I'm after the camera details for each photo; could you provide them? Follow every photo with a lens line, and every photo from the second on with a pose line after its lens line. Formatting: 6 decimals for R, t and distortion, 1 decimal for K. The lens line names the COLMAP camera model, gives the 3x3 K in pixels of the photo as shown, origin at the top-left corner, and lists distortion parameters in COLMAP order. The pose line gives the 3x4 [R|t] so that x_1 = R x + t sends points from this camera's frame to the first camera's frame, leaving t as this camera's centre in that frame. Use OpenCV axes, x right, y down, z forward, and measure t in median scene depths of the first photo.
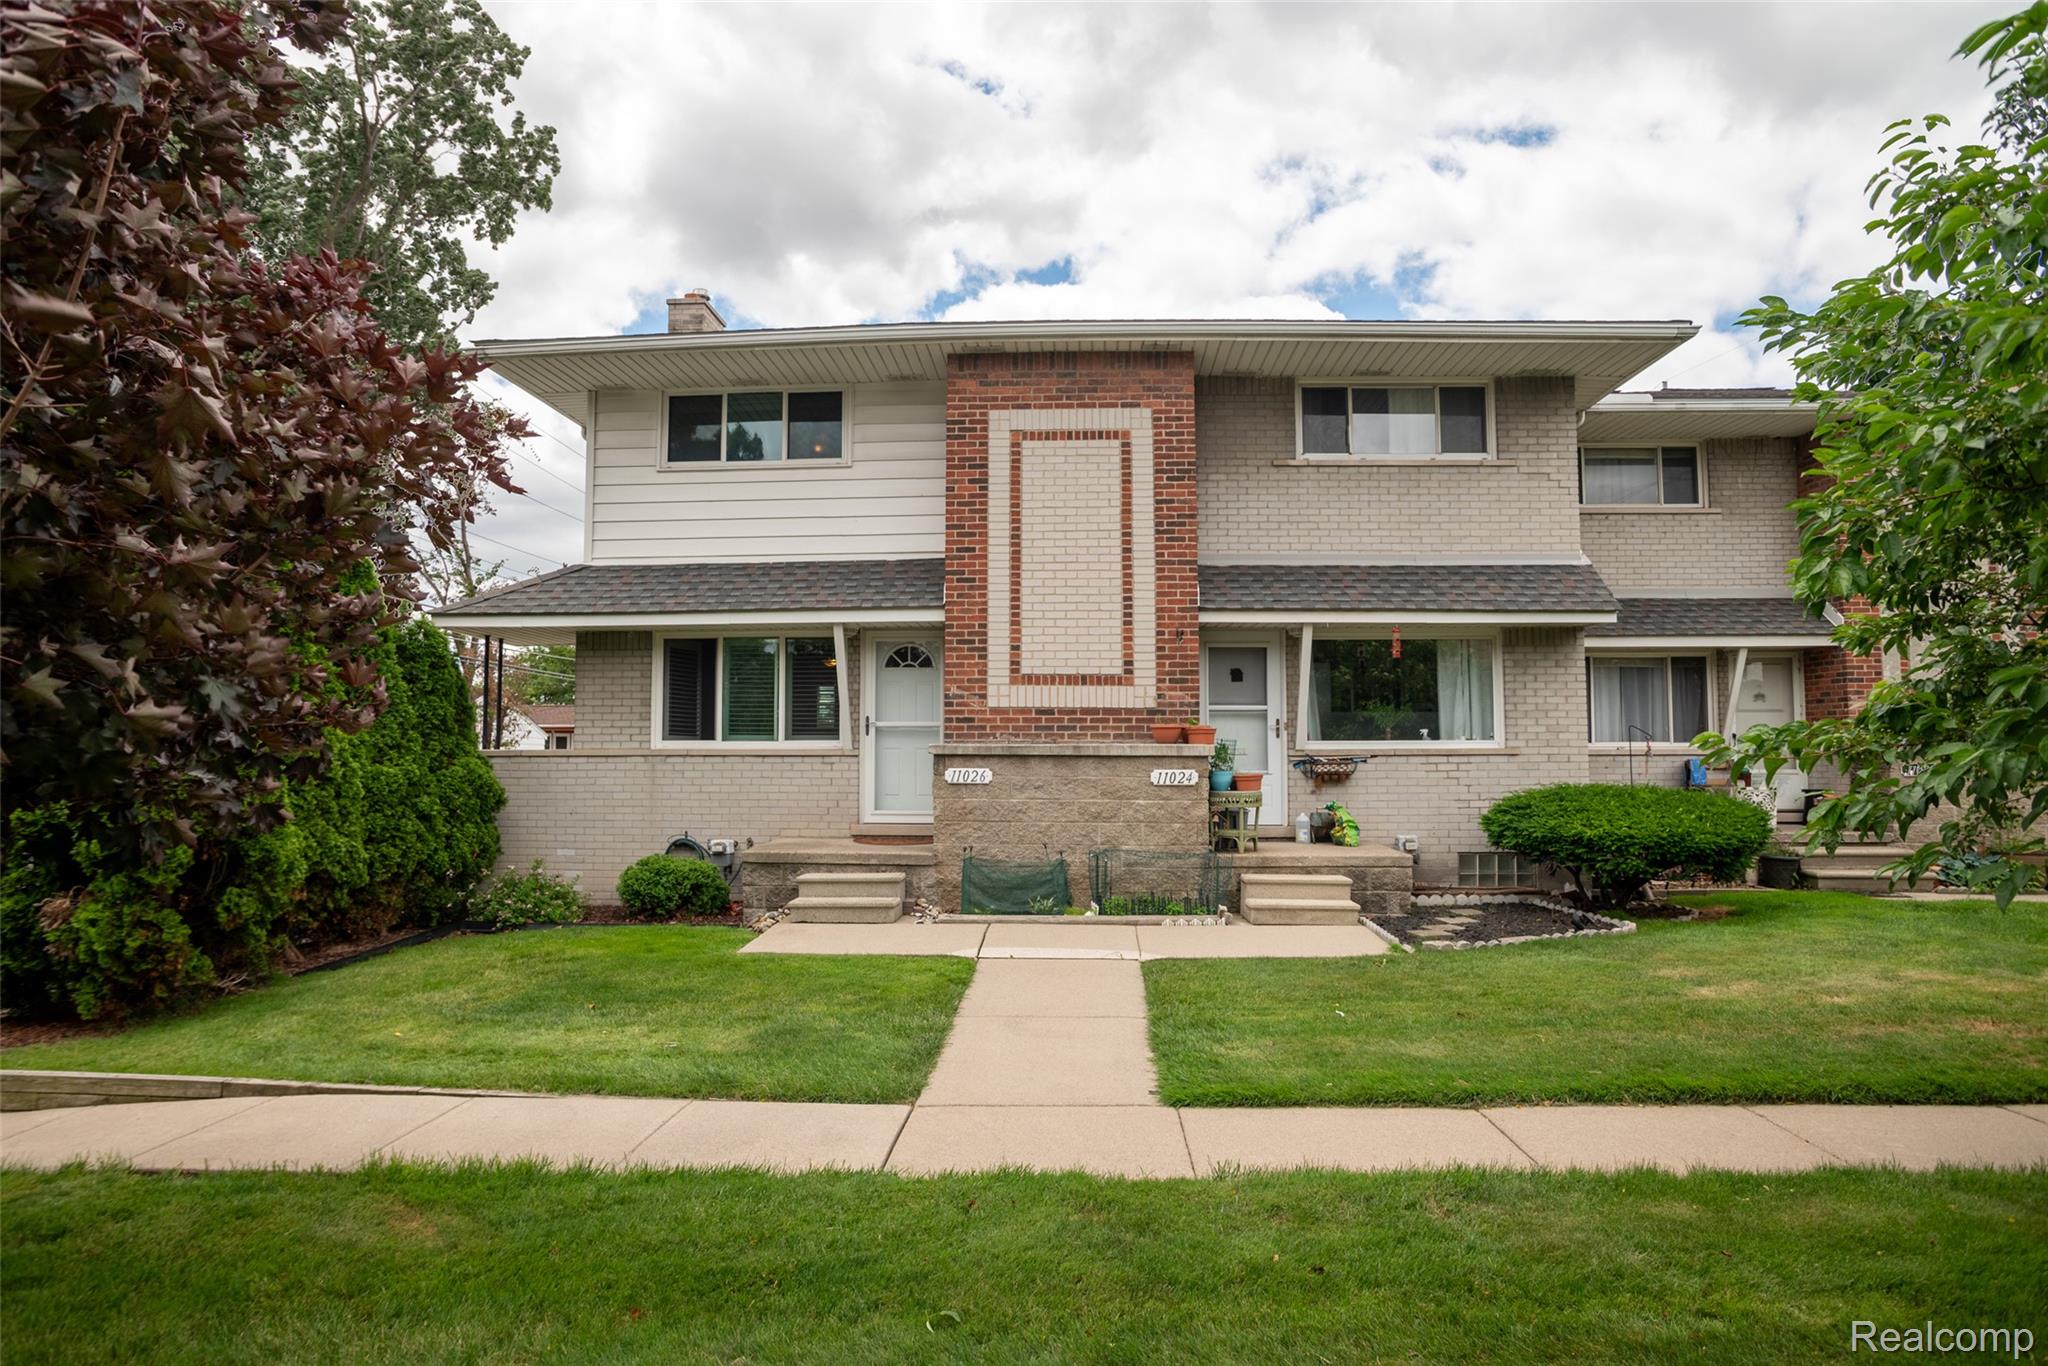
lens RADIAL K [[1265.9, 0, 1165.9], [0, 1265.9, 744.5], [0, 0, 1]] dist [-0.031652, 0.047048]
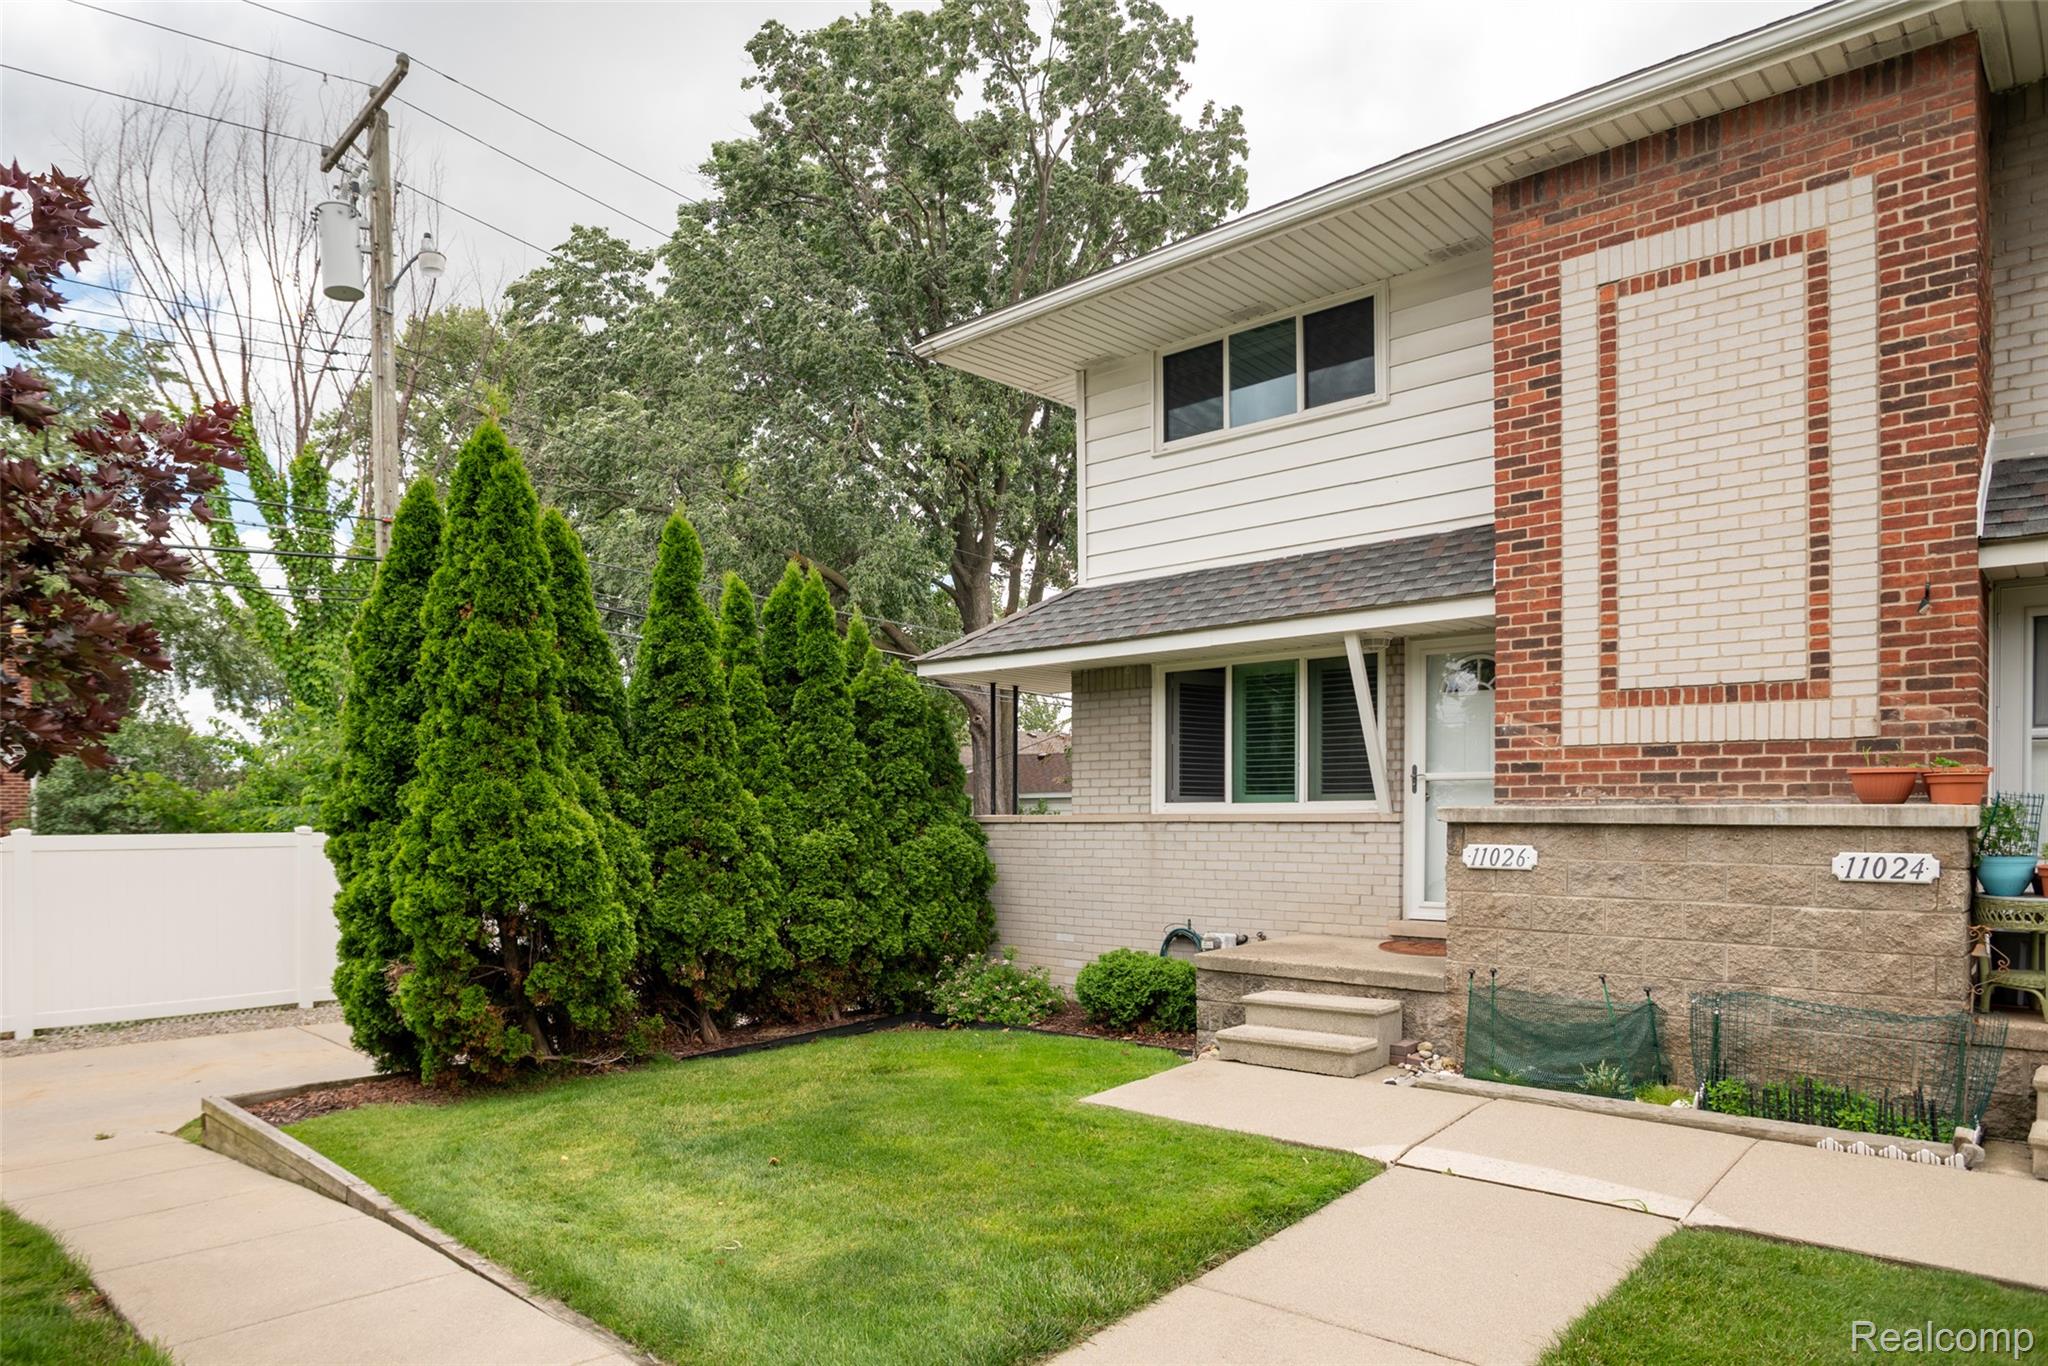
lens RADIAL K [[1388.8, 0, 1025.7], [0, 1388.8, 859.0], [0, 0, 1]] dist [-0.036329, 0.042389]
pose [[0.718073, 0.021708, -0.695629, 0.144122], [0.006621, 0.999255, 0.038017, -0.001522], [0.695936, -0.031905, 0.717394, 0.325401]]
